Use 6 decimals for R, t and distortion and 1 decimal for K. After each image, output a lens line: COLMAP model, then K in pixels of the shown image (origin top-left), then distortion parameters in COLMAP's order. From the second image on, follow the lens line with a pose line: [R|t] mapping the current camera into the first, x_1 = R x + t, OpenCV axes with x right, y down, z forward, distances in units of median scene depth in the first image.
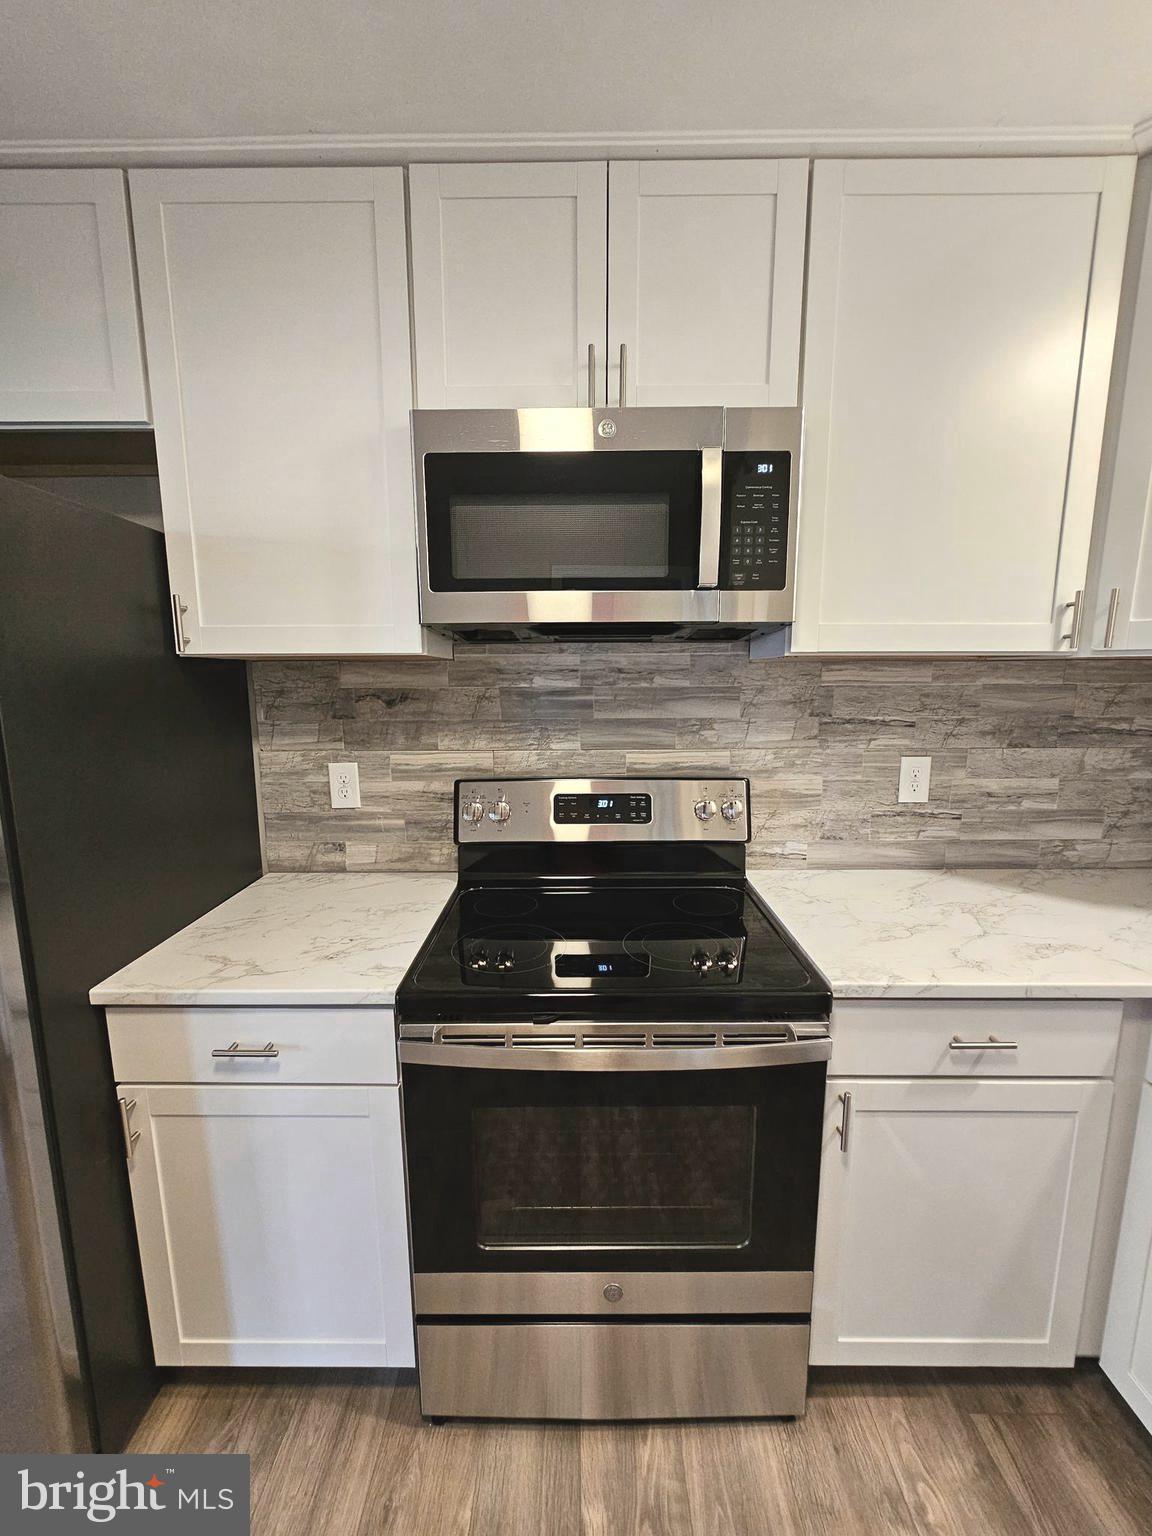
lens RADIAL K [[627.1, 0, 577.6], [0, 627.1, 775.2], [0, 0, 1]] dist [-0.001668, 0.000559]
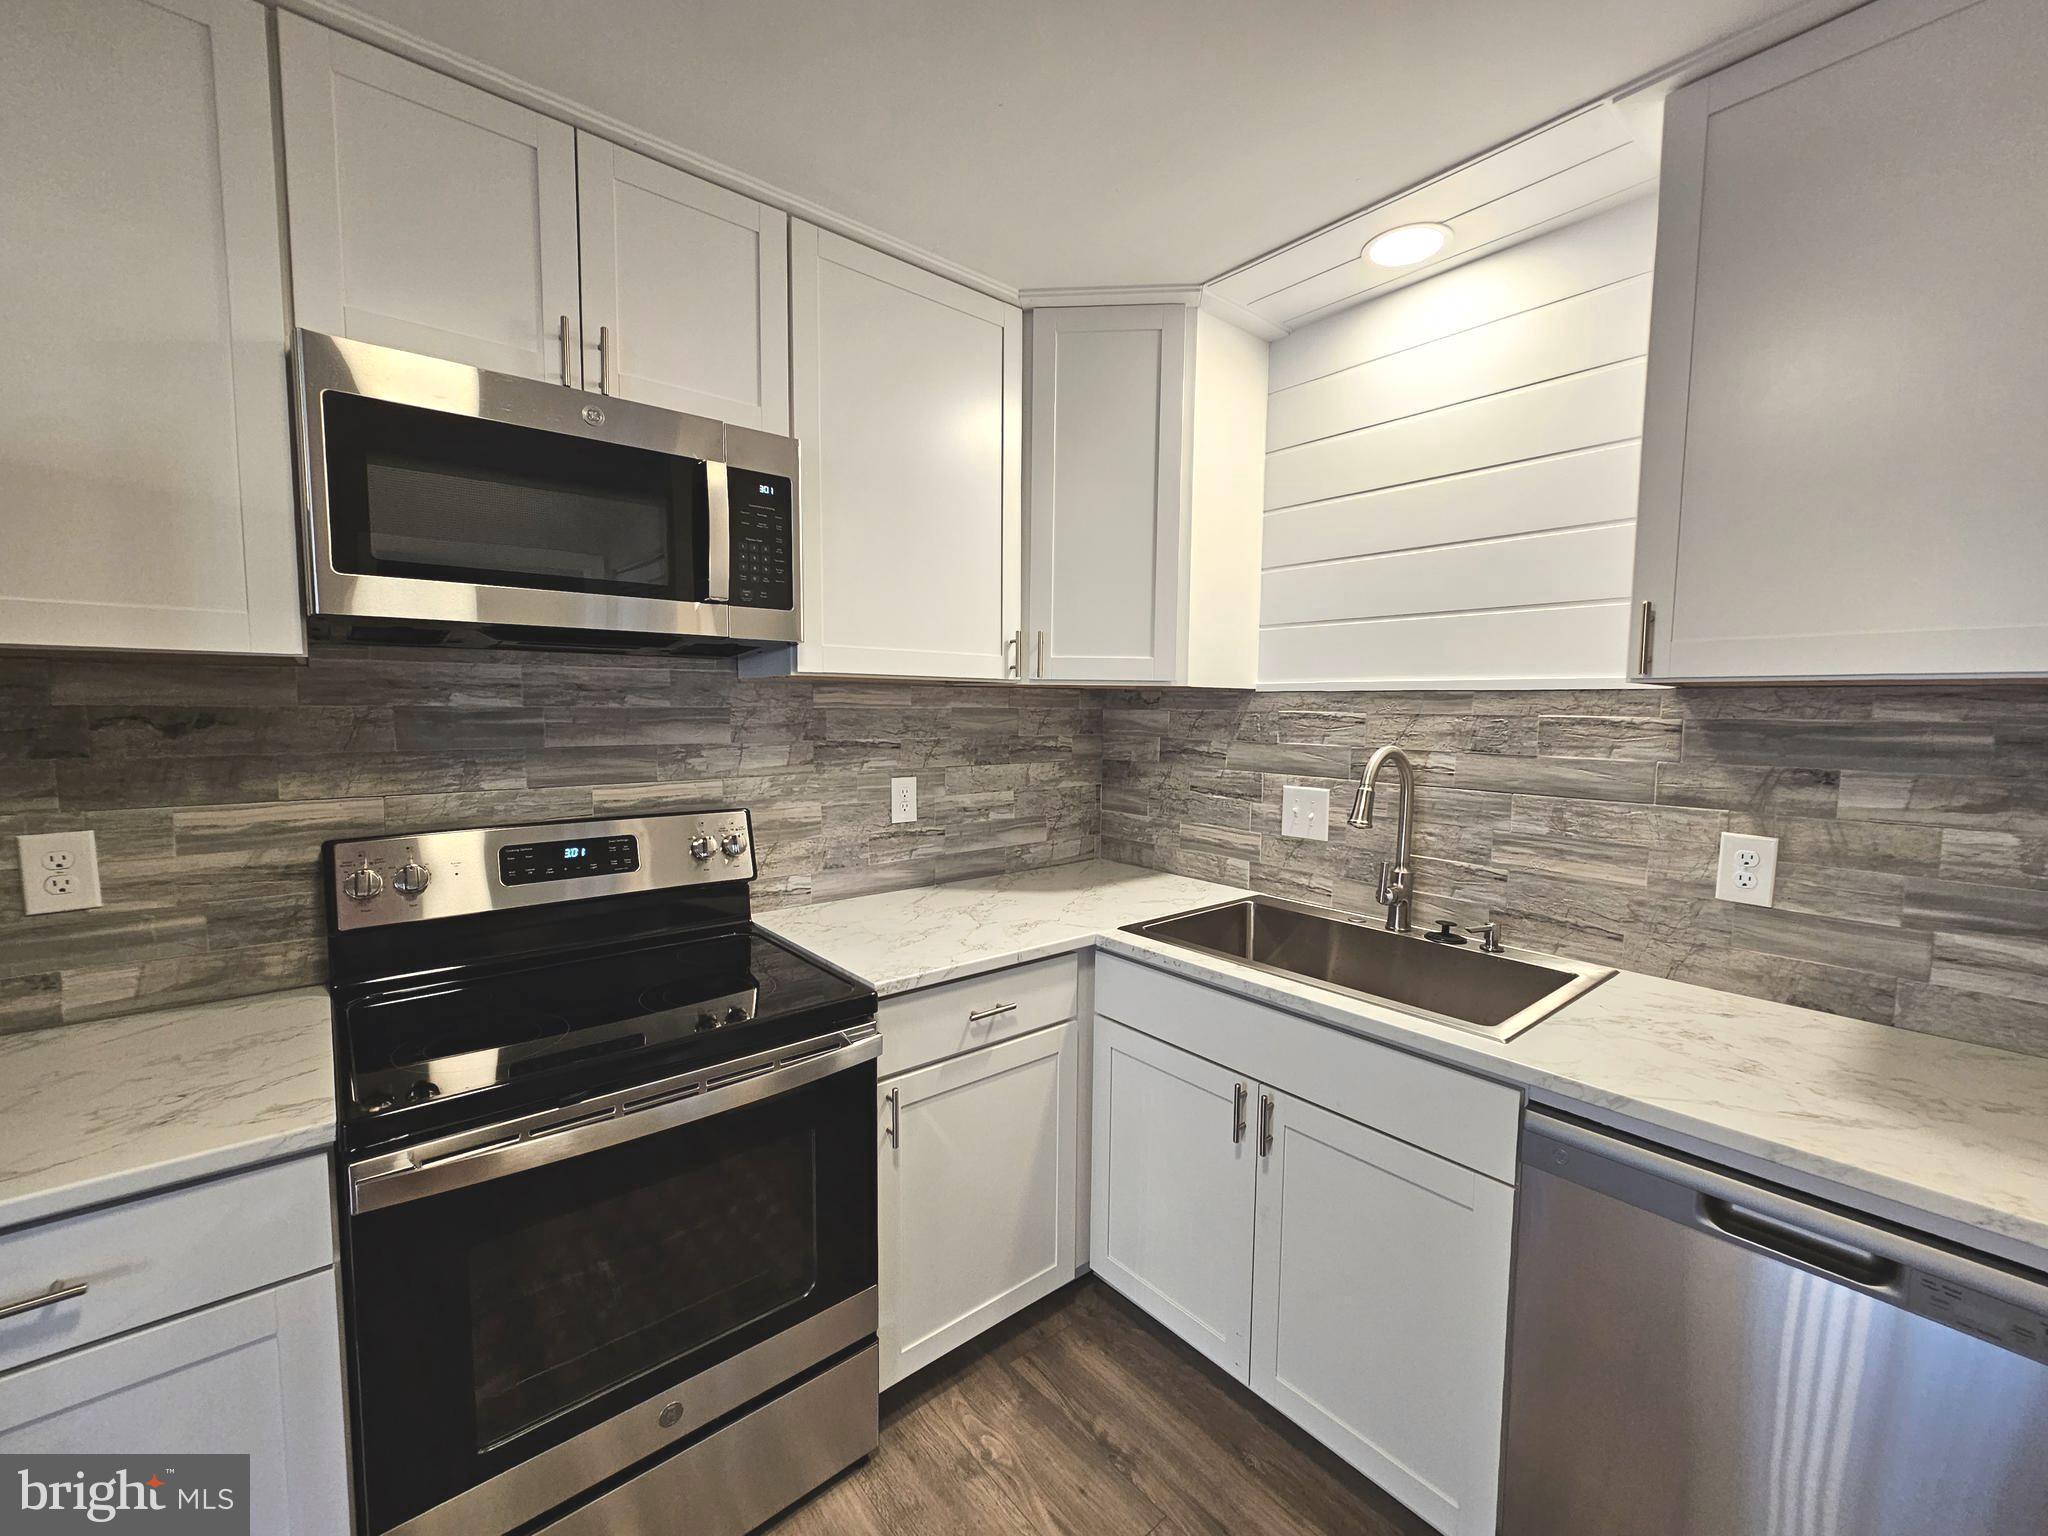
lens RADIAL K [[841.4, 0, 1034.3], [0, 841.4, 768.3], [0, 0, 1]] dist [-0.001332, 0.000664]
pose [[0.757325, -0.038494, 0.651903, -0.198266], [0.092431, 0.994530, -0.048653, 0.043191], [-0.646464, 0.097102, 0.756740, -0.184852]]
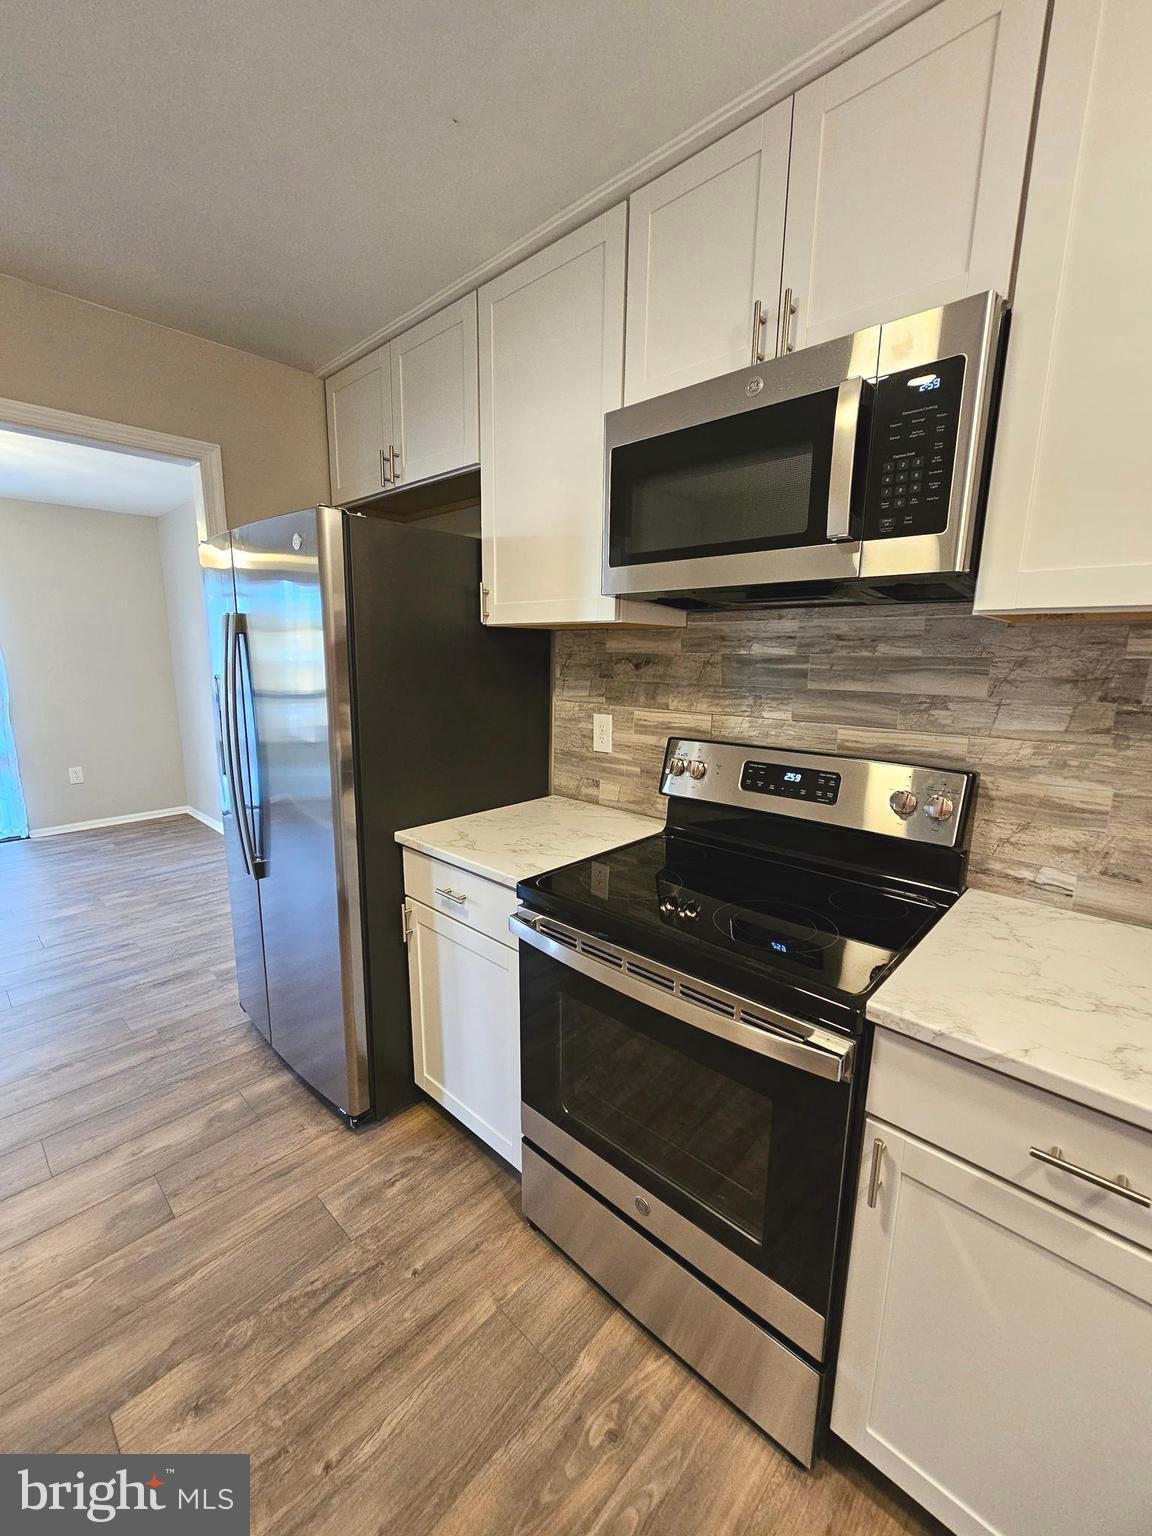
lens RADIAL K [[627.1, 0, 577.6], [0, 627.1, 775.2], [0, 0, 1]] dist [-0.001668, 0.000559]
pose [[0.734368, 0.144351, -0.663224, 0.421342], [-0.121563, 0.989296, 0.080718, 0.004754], [0.667777, 0.021347, 0.744055, 0.067253]]
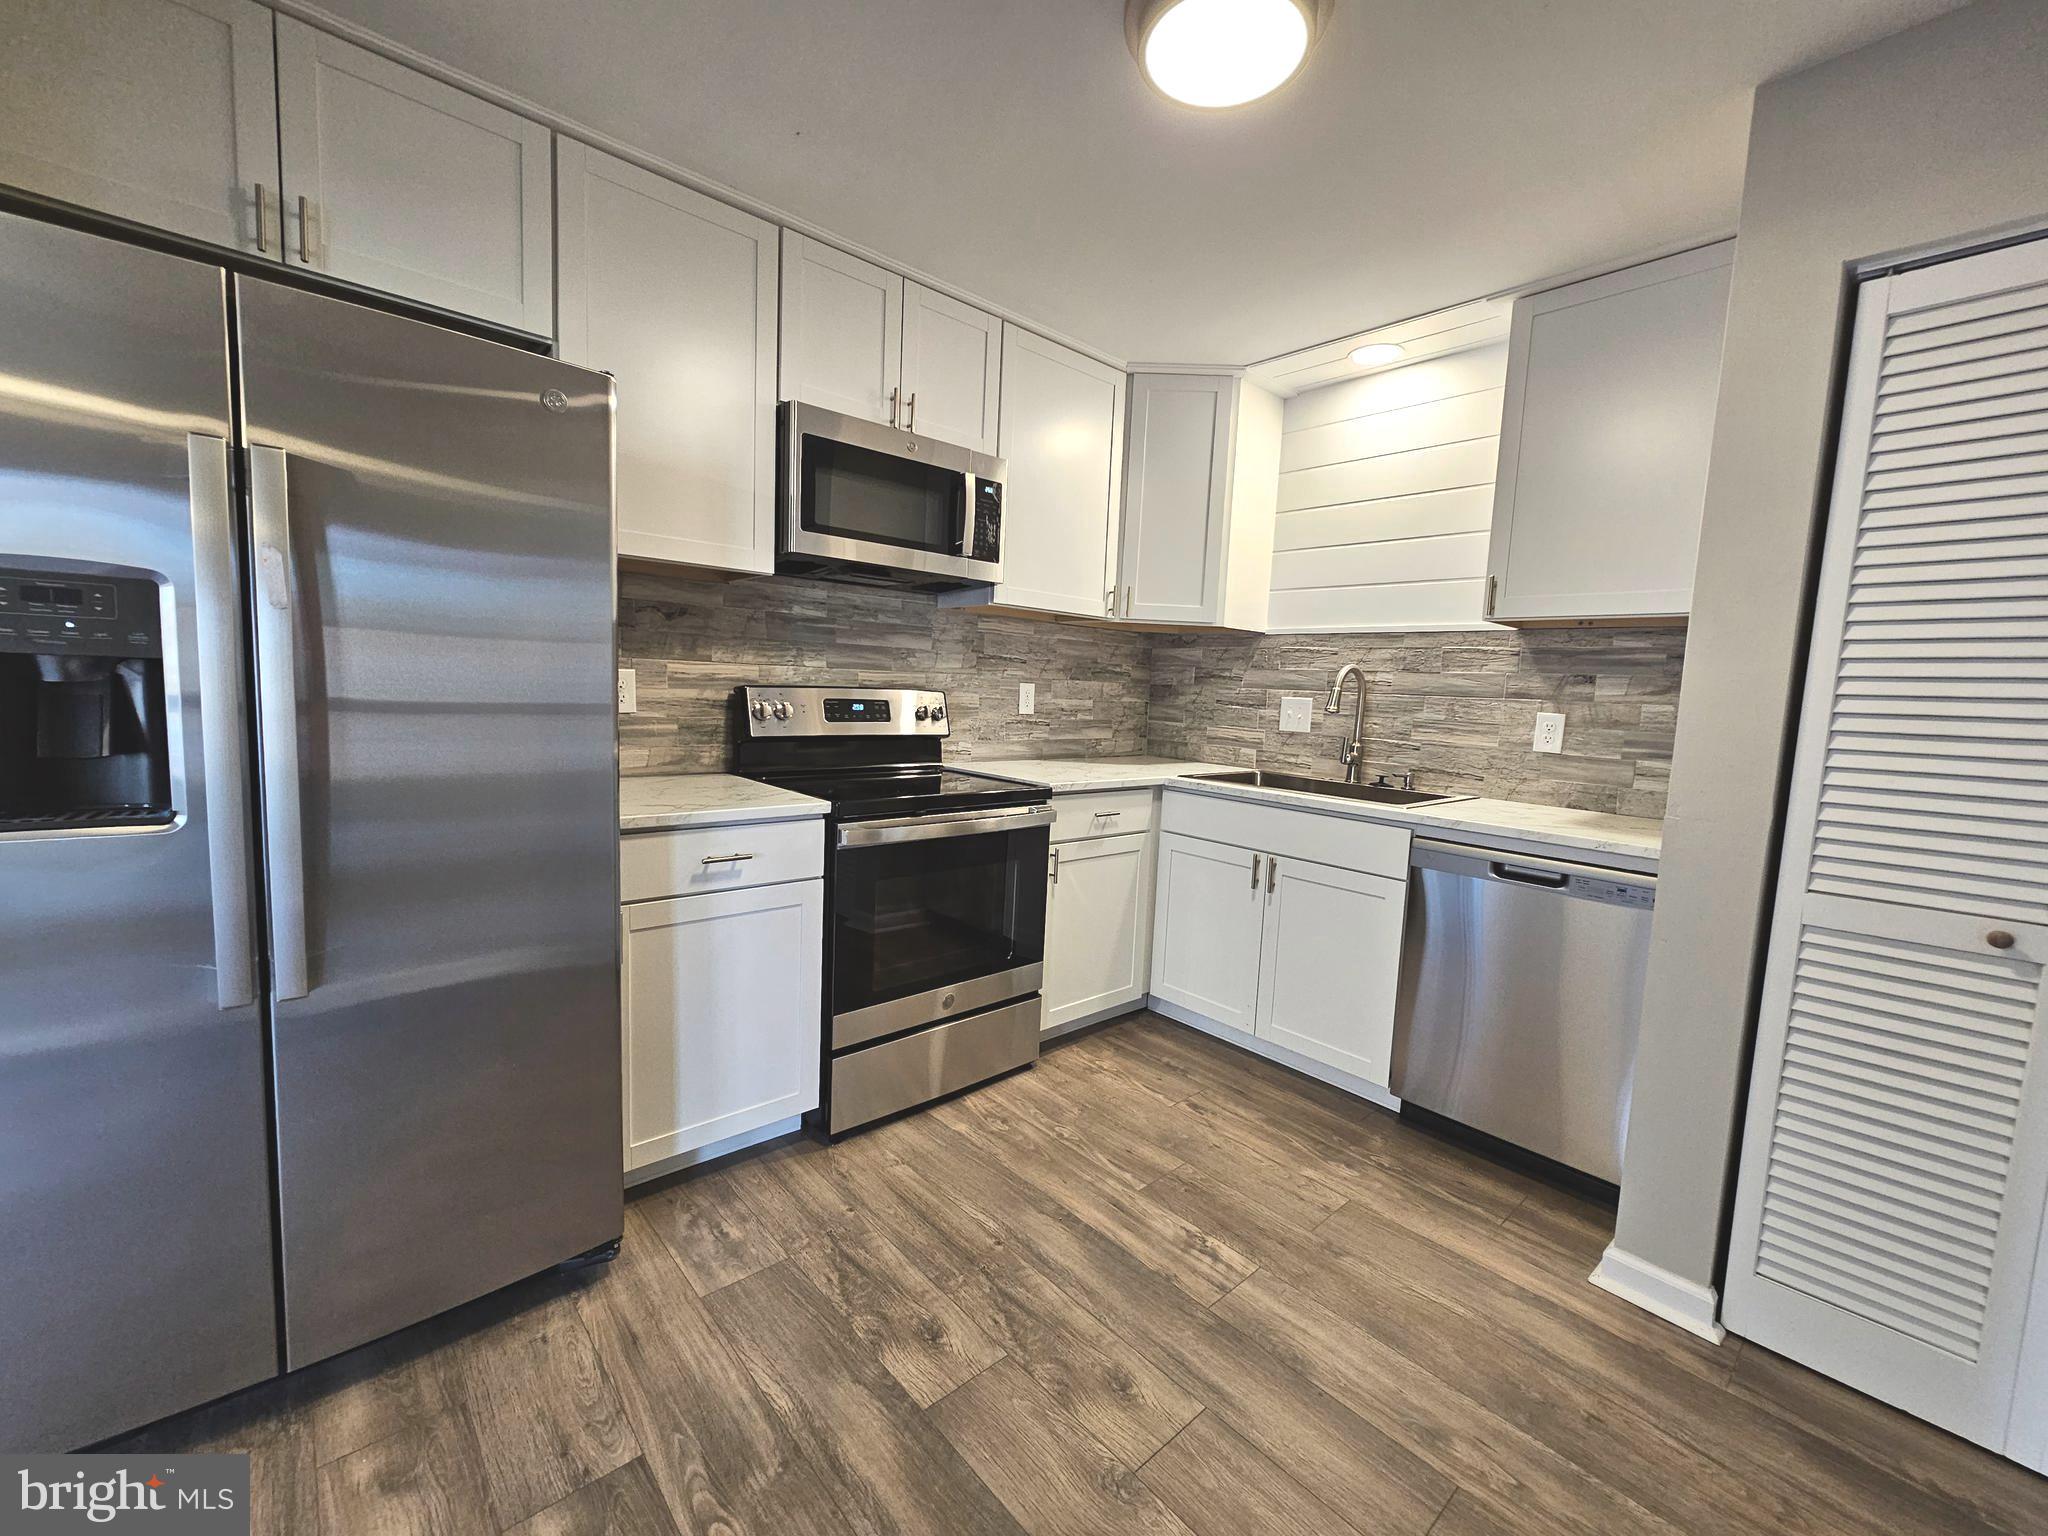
lens RADIAL K [[836.2, 0, 1033.5], [0, 836.2, 766.5], [0, 0, 1]] dist [-0.001668, 0.000559]
pose [[0.736271, -0.028970, 0.676066, -0.832083], [0.060701, 0.997883, -0.023346, 0.222228], [-0.673959, 0.058228, 0.736471, -0.493798]]
